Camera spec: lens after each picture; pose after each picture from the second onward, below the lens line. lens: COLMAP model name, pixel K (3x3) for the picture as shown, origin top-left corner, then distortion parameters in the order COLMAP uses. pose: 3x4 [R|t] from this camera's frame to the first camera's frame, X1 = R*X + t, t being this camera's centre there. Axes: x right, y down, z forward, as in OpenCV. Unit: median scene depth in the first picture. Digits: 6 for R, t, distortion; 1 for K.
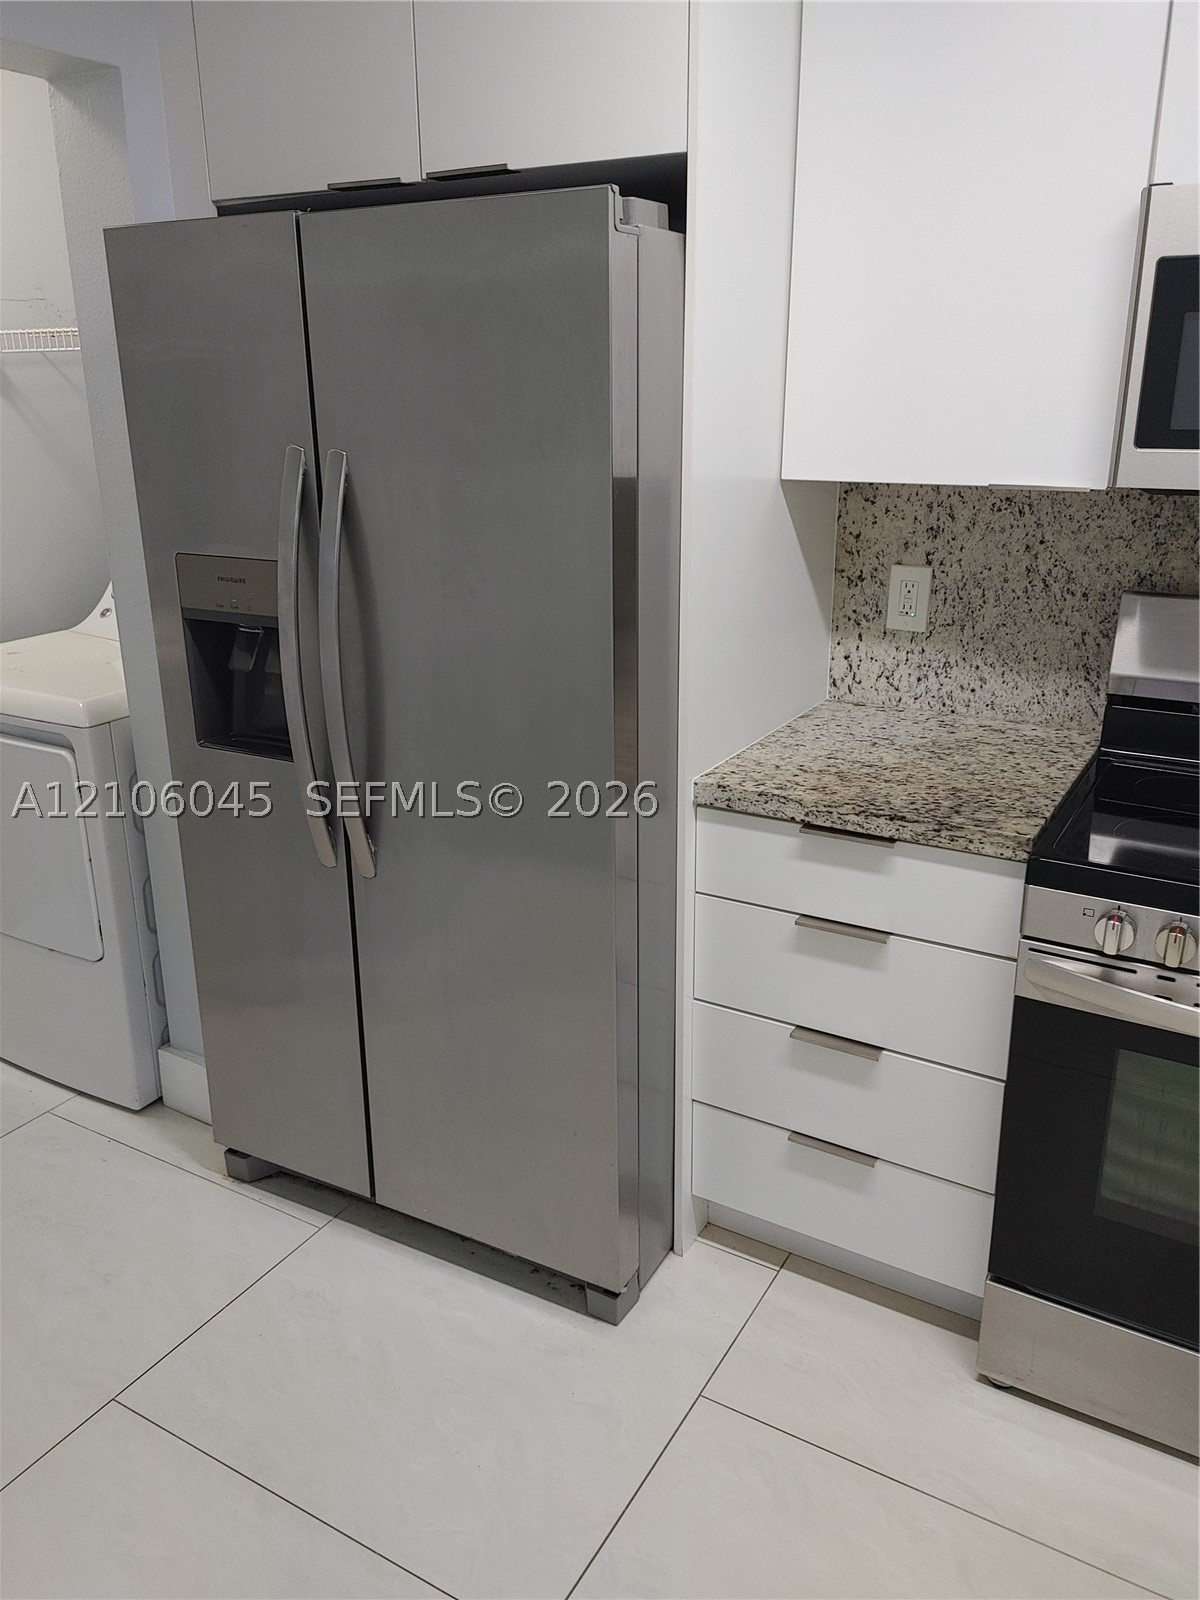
lens RADIAL K [[1227.3, 0, 582.3], [0, 1227.3, 771.0], [0, 0, 1]] dist [0.061953, -0.051519]
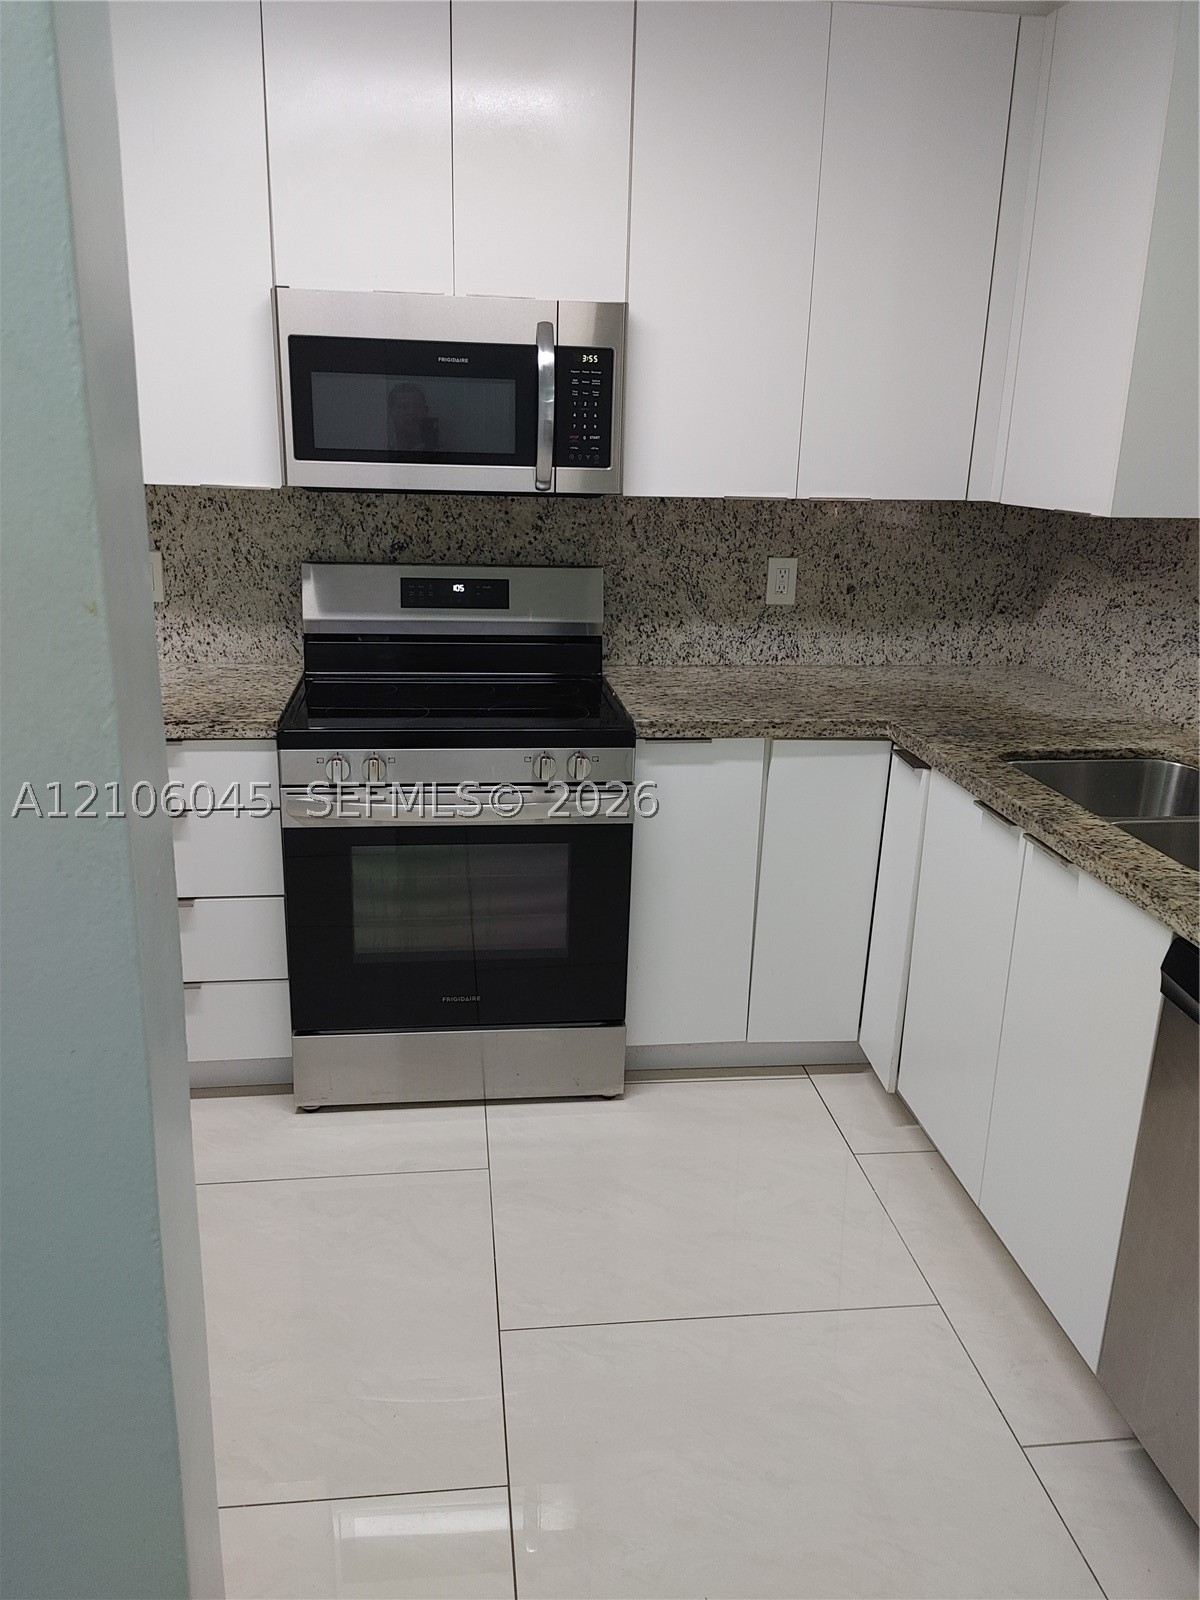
lens RADIAL K [[1227.3, 0, 592.2], [0, 1227.3, 798.9], [0, 0, 1]] dist [0.061953, -0.051519]
pose [[0.791689, -0.150175, 0.592179, -0.185777], [0.152360, 0.987223, 0.046665, 0.110799], [-0.591621, 0.053280, 0.804454, -0.336369]]
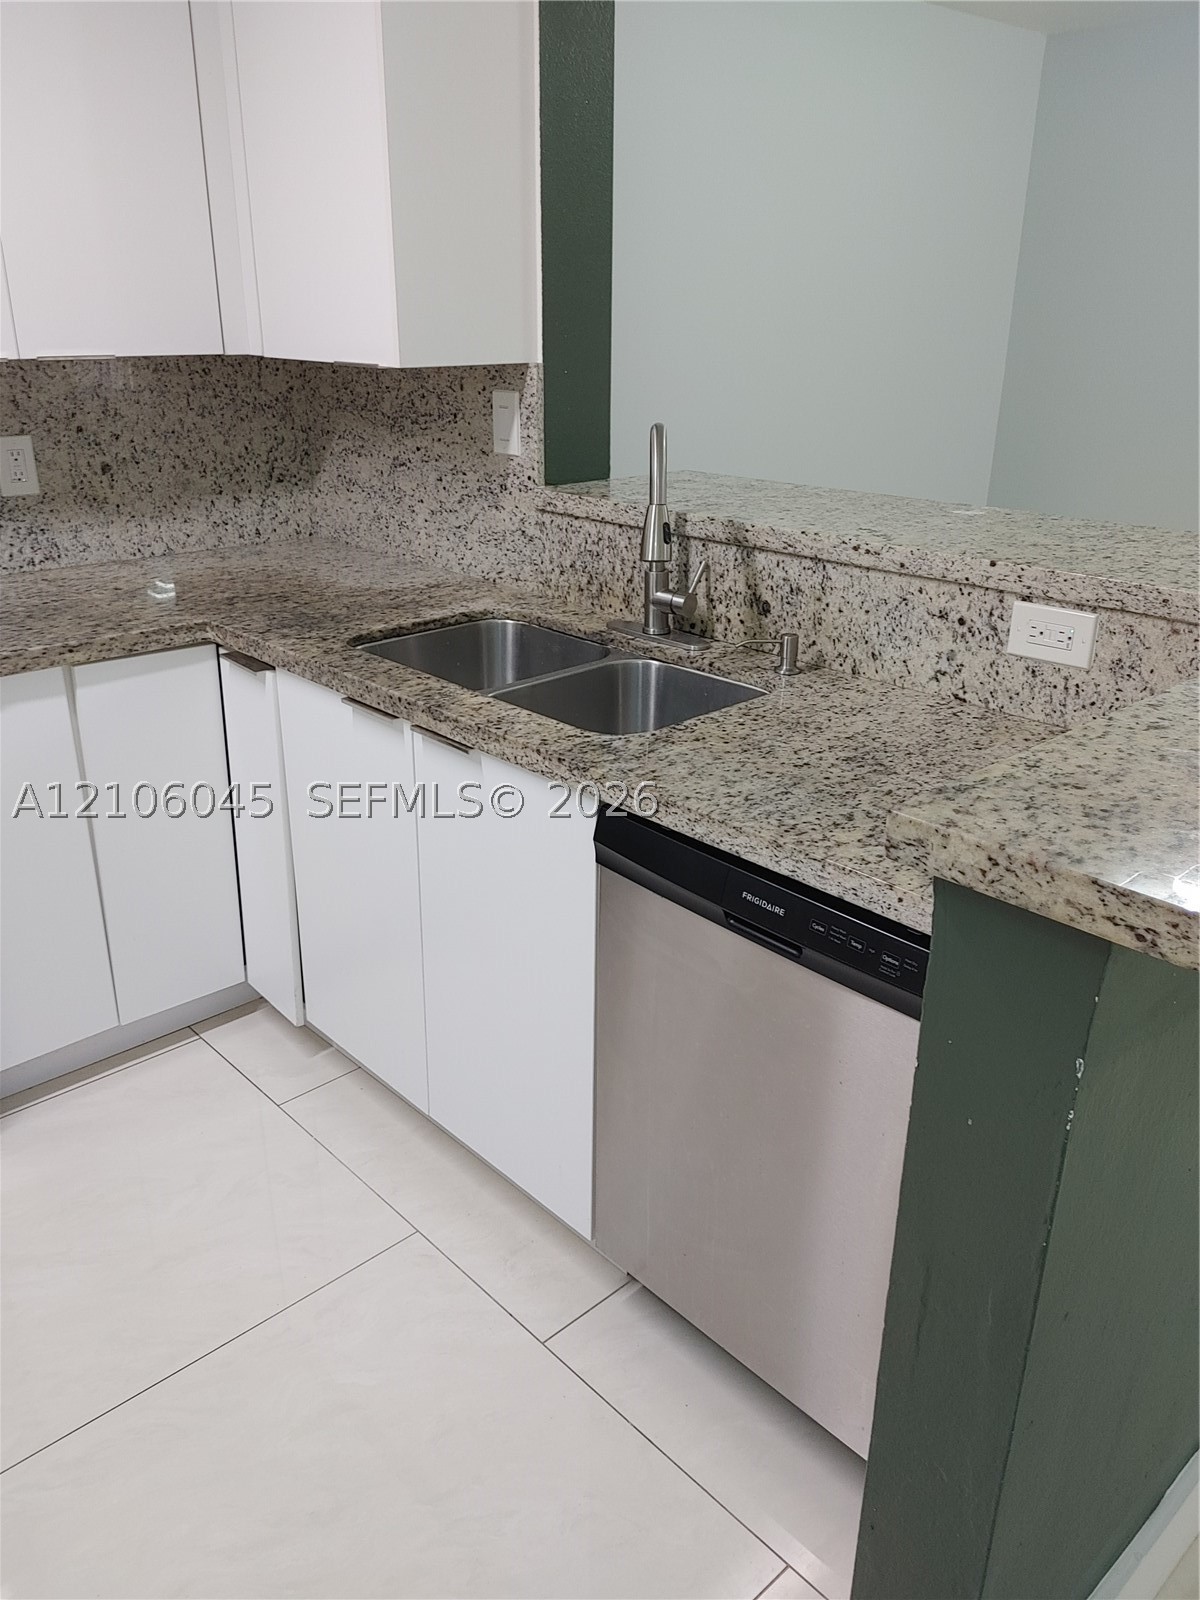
lens RADIAL K [[1227.3, 0, 599.1], [0, 1227.3, 797.4], [0, 0, 1]] dist [0.061953, -0.051519]
pose [[0.279668, -0.349757, 0.894123, -0.114469], [0.274173, 0.921598, 0.274748, 0.074632], [-0.920117, 0.168306, 0.353636, -0.176797]]
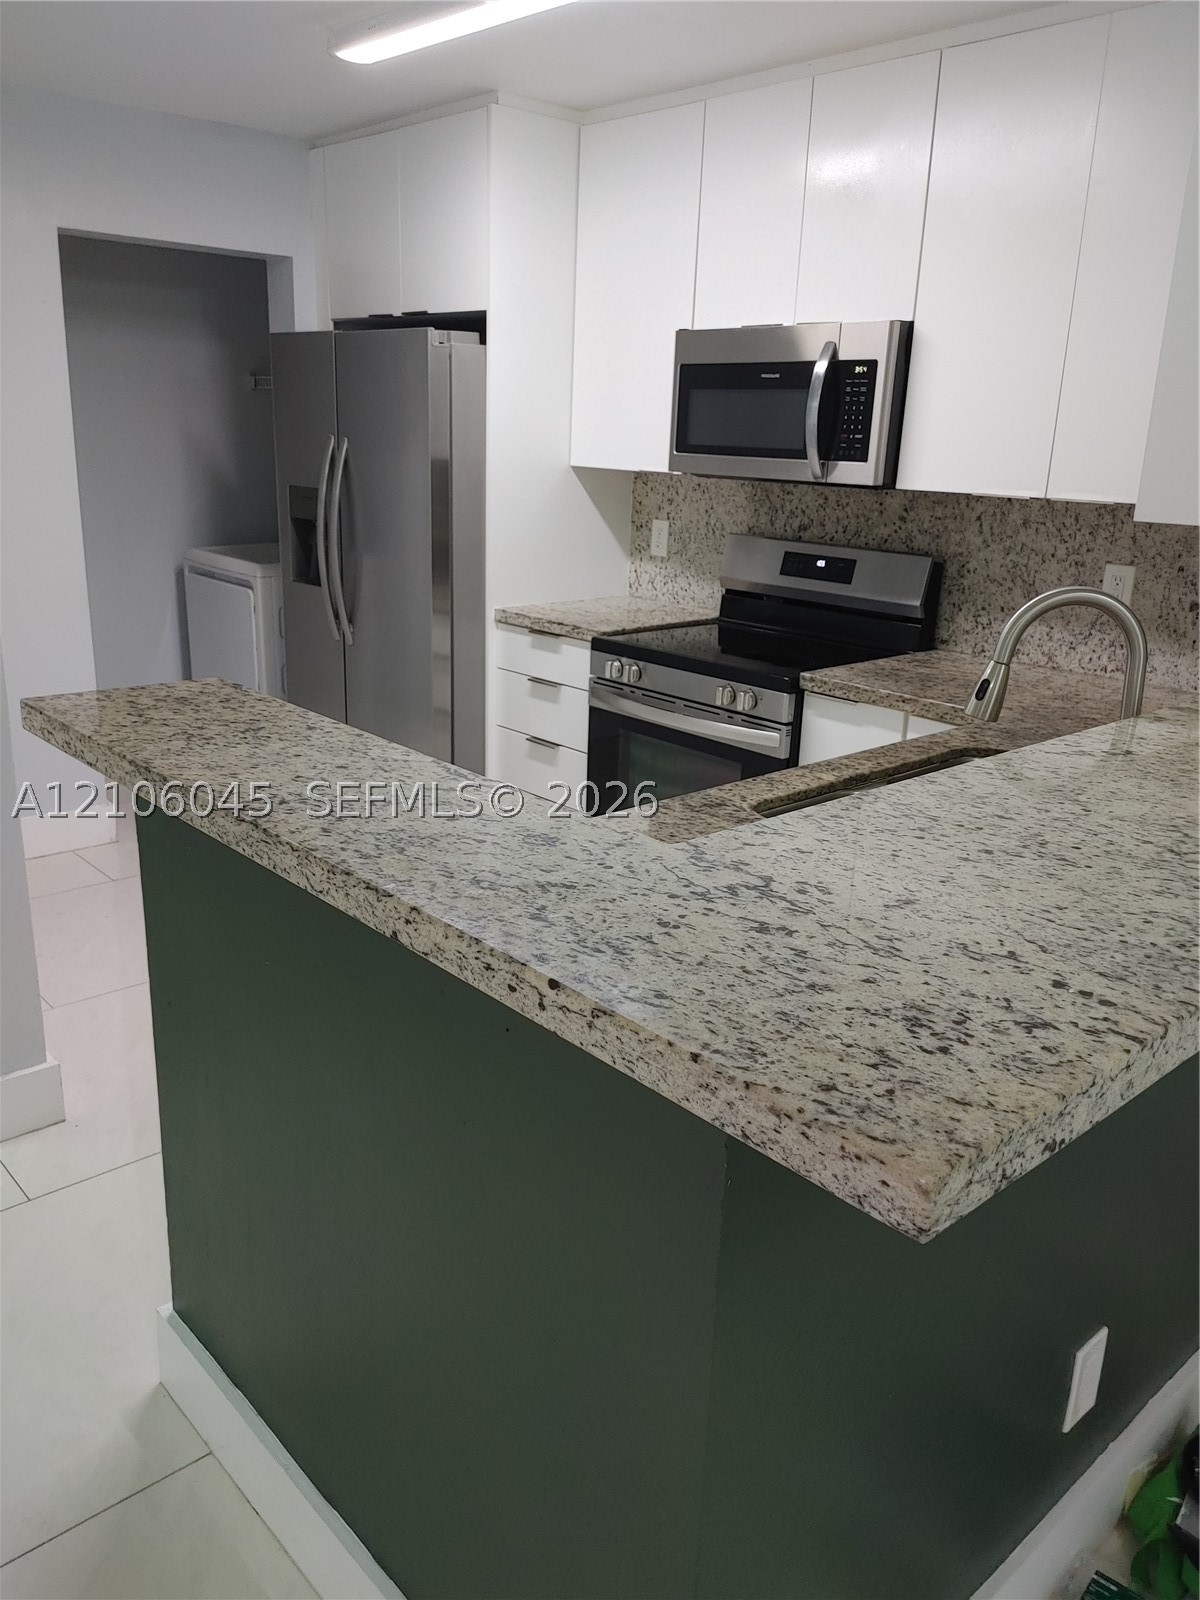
lens RADIAL K [[1227.3, 0, 566.3], [0, 1227.3, 787.2], [0, 0, 1]] dist [0.061953, -0.051519]
pose [[0.949738, 0.123808, -0.287524, 0.777727], [-0.128912, 0.991655, 0.001191, 0.267253], [0.285272, 0.035934, 0.957773, -0.851842]]
